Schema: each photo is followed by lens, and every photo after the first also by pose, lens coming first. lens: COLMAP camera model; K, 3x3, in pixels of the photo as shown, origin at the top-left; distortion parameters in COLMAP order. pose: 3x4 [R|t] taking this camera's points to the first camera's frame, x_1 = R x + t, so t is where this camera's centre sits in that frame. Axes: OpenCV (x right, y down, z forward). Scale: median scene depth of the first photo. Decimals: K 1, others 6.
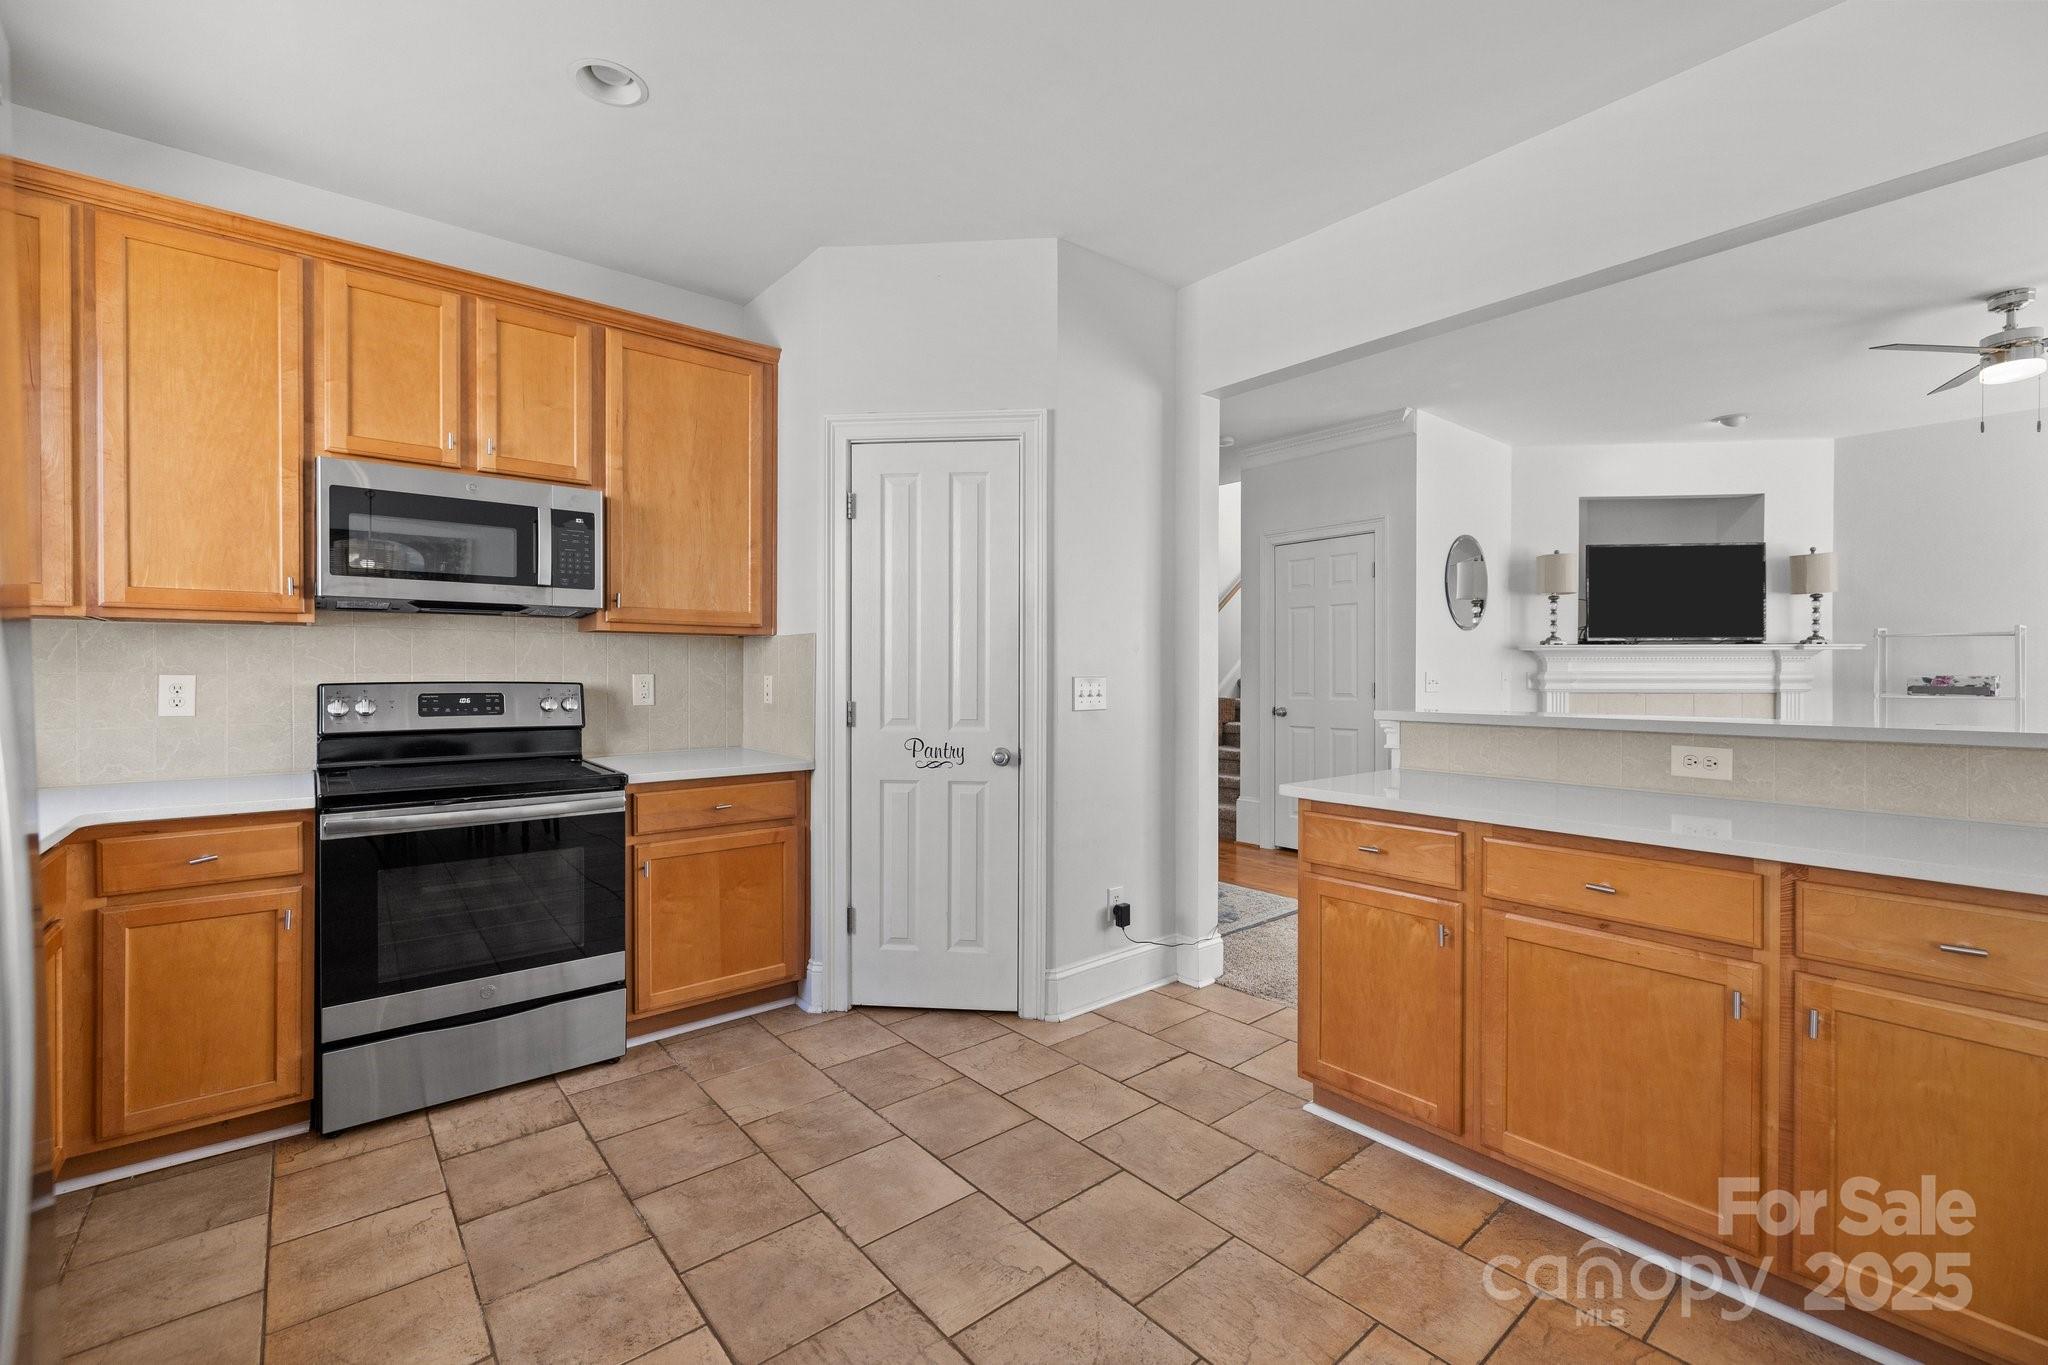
lens RADIAL K [[871.7, 0, 1012.6], [0, 871.7, 675.3], [0, 0, 1]] dist [-0.001316, 0.000891]
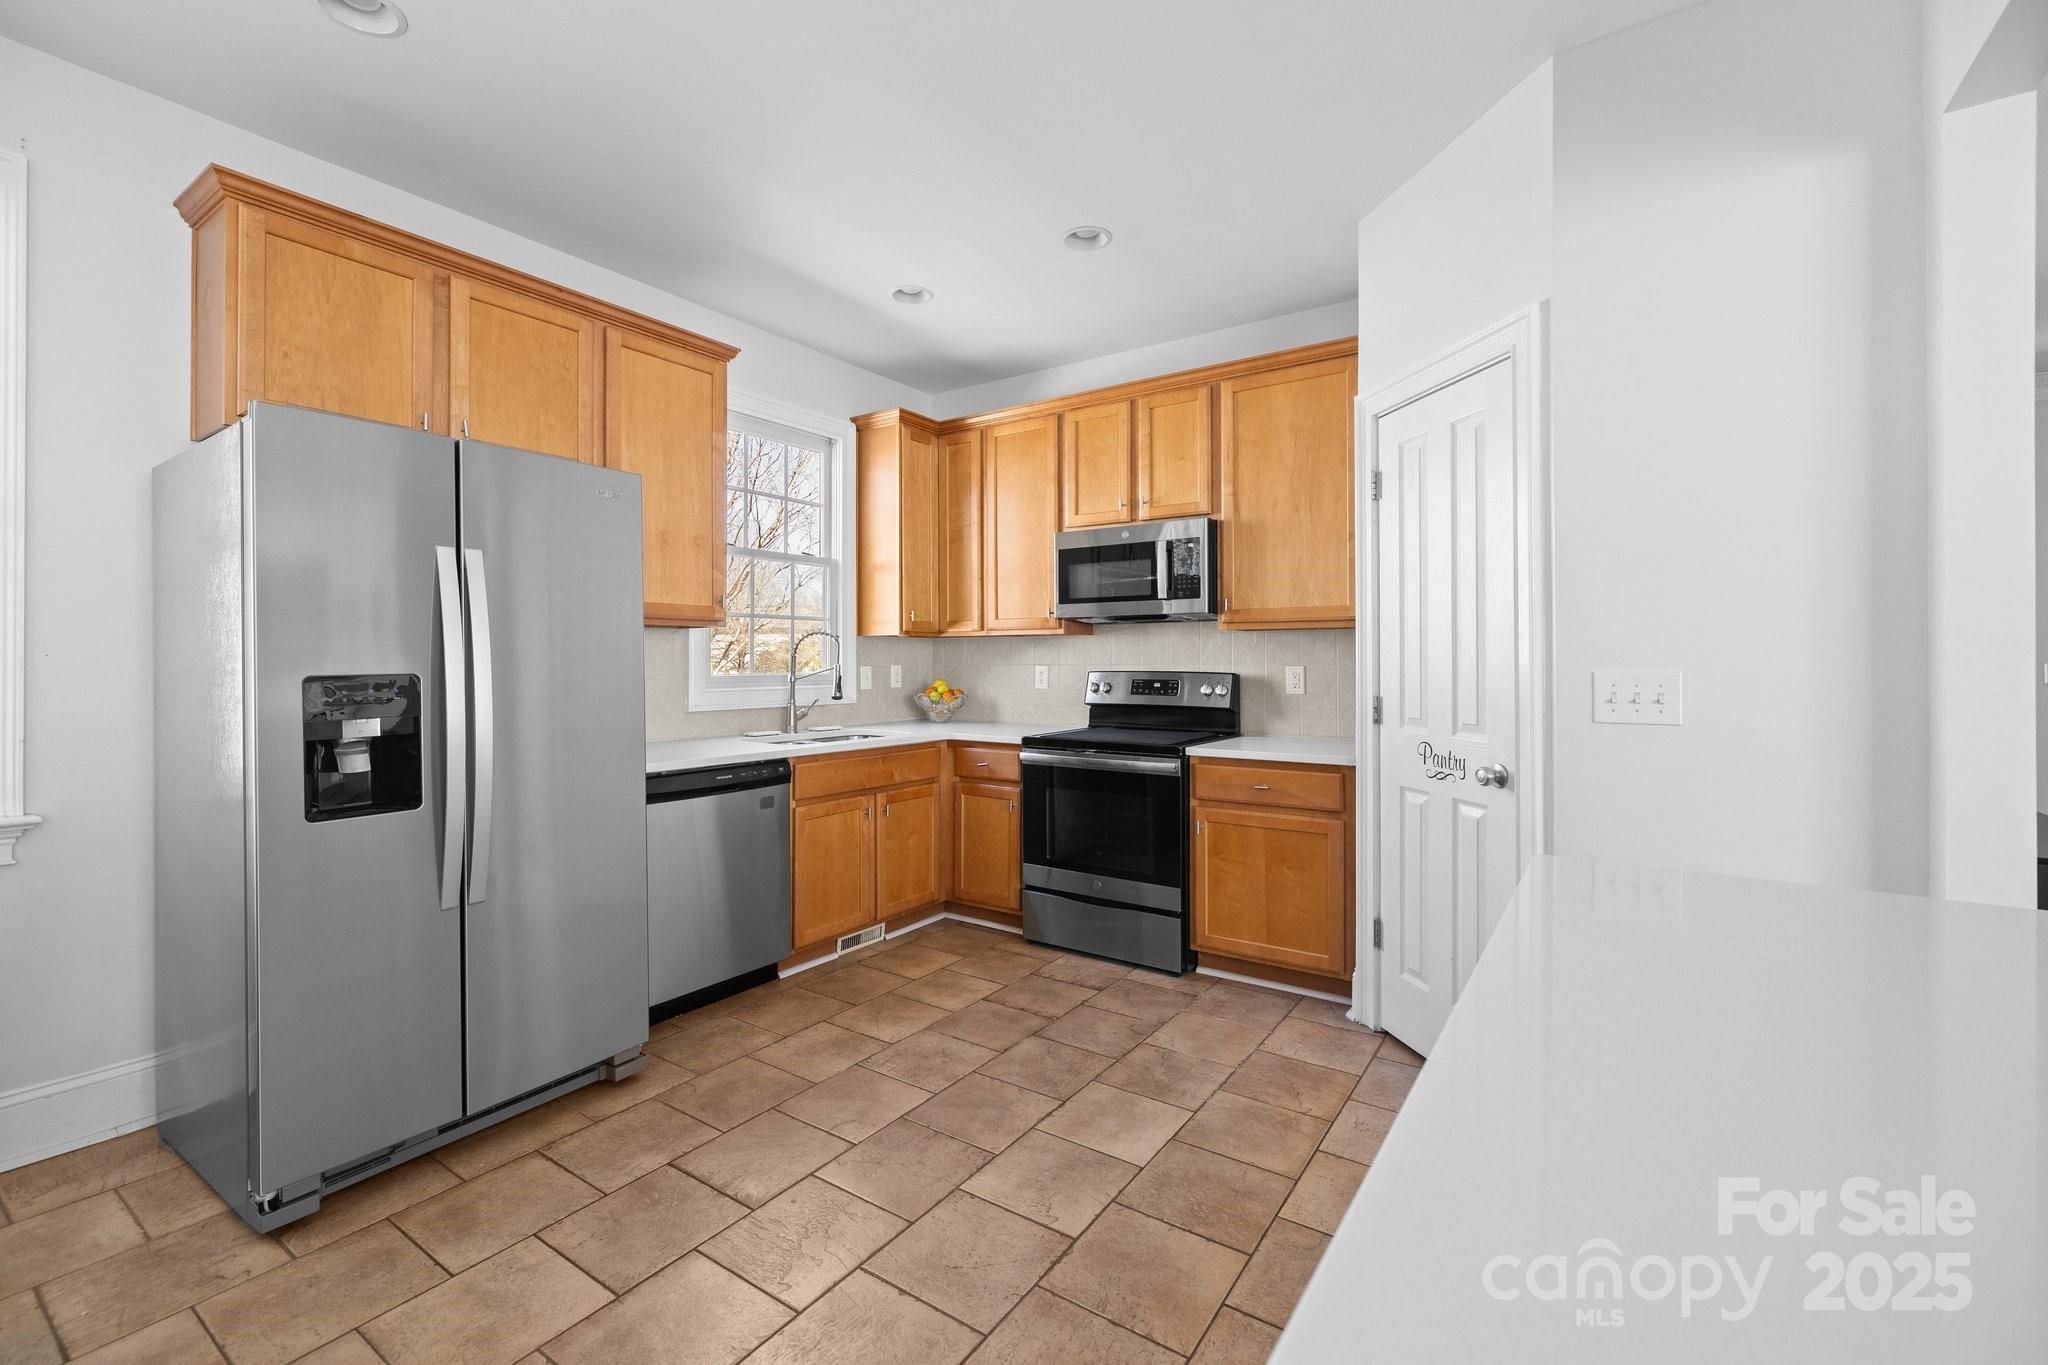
lens RADIAL K [[871.7, 0, 991.9], [0, 871.7, 654.5], [0, 0, 1]] dist [-0.001316, 0.000891]
pose [[0.256129, -0.009478, -0.966596, 0.678690], [-0.004205, 0.999932, -0.010919, -0.003035], [0.966633, 0.006861, 0.256072, 0.413260]]
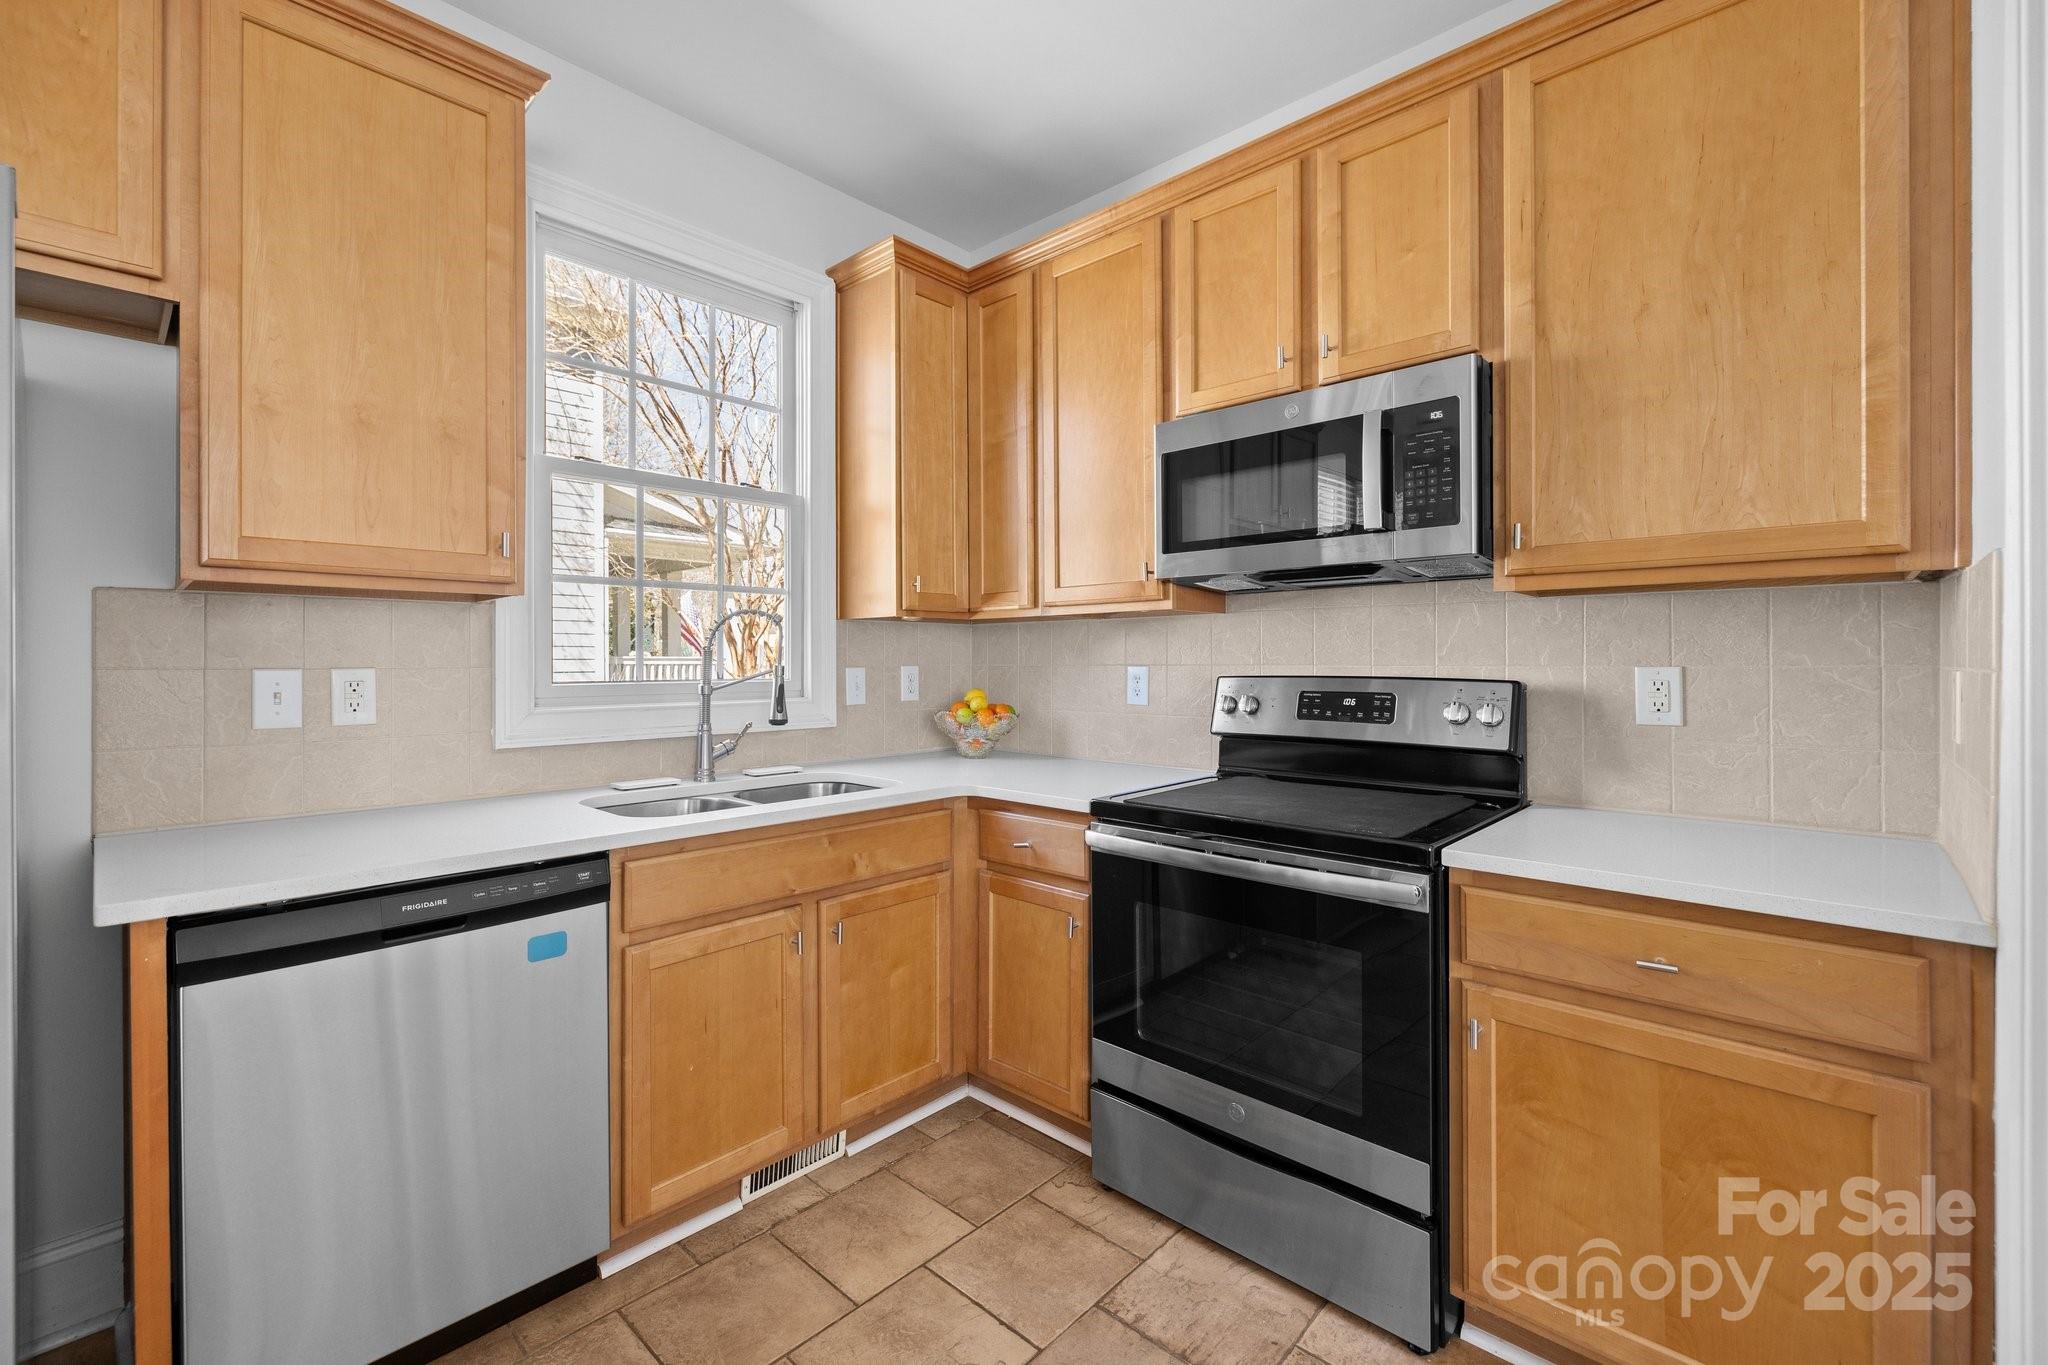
lens RADIAL K [[871.7, 0, 994.9], [0, 871.7, 661.2], [0, 0, 1]] dist [-0.001316, 0.000891]
pose [[0.120446, -0.002417, -0.992717, 0.073409], [-0.002663, 0.999993, -0.002758, -0.002942], [0.992716, 0.002976, 0.120438, 0.645818]]
